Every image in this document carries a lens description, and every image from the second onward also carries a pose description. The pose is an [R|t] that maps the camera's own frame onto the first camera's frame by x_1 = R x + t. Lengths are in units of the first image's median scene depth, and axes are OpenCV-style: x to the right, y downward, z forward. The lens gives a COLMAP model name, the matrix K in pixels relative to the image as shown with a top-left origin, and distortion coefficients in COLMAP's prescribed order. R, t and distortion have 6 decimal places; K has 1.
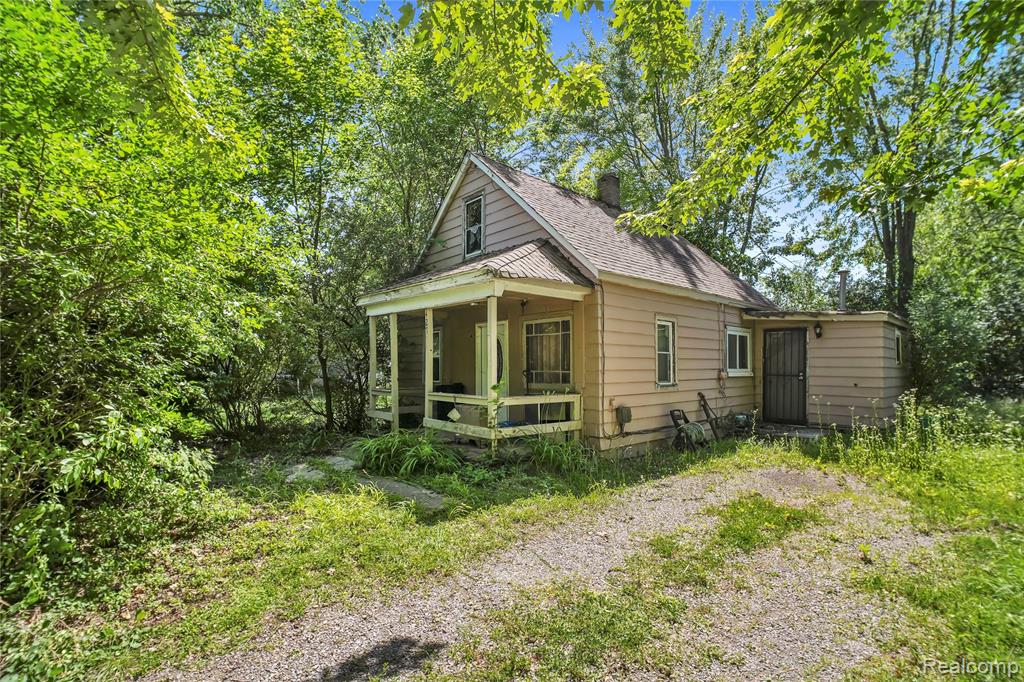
lens RADIAL K [[463.9, 0, 511.4], [0, 463.9, 362.2], [0, 0, 1]] dist [-0.008554, -0.000662]
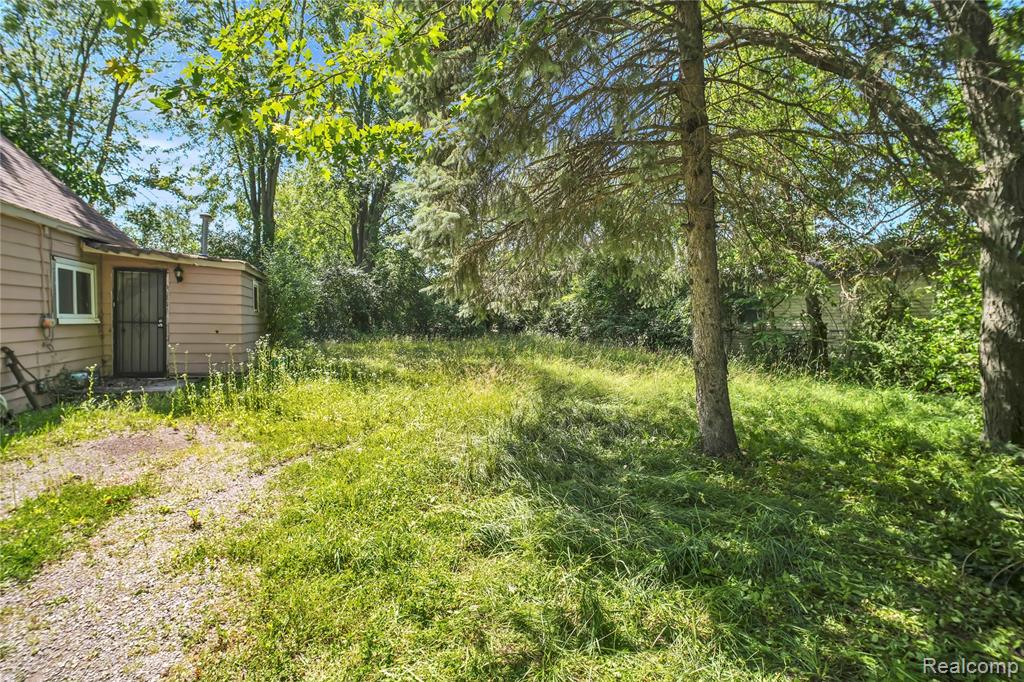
lens RADIAL K [[463.0, 0, 512.0], [0, 463.0, 341.0], [0, 0, 1]] dist [-0.002060, -0.000392]
pose [[0.372660, -0.037571, 0.927207, 0.046932], [-0.024569, 0.998430, 0.050331, 0.002517], [-0.927643, -0.041537, 0.371152, 0.028757]]
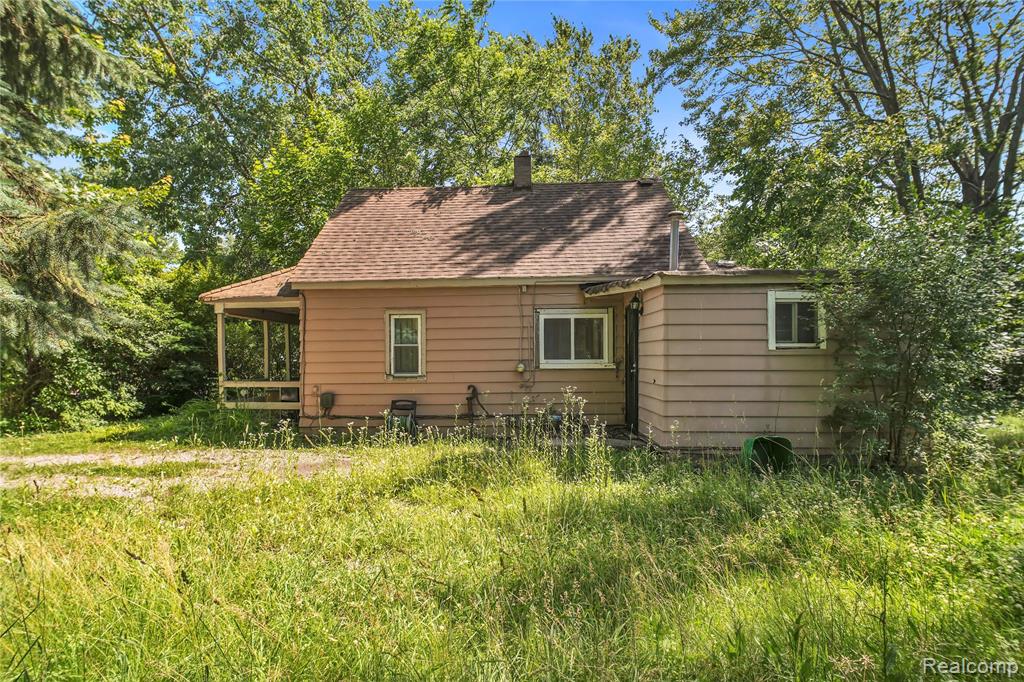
lens RADIAL K [[463.0, 0, 512.0], [0, 463.0, 341.0], [0, 0, 1]] dist [-0.002060, -0.000392]
pose [[0.726706, -0.013728, -0.686811, 1.210357], [0.017957, 0.999838, -0.000984, -0.024345], [0.686714, -0.011618, 0.726835, 0.406975]]
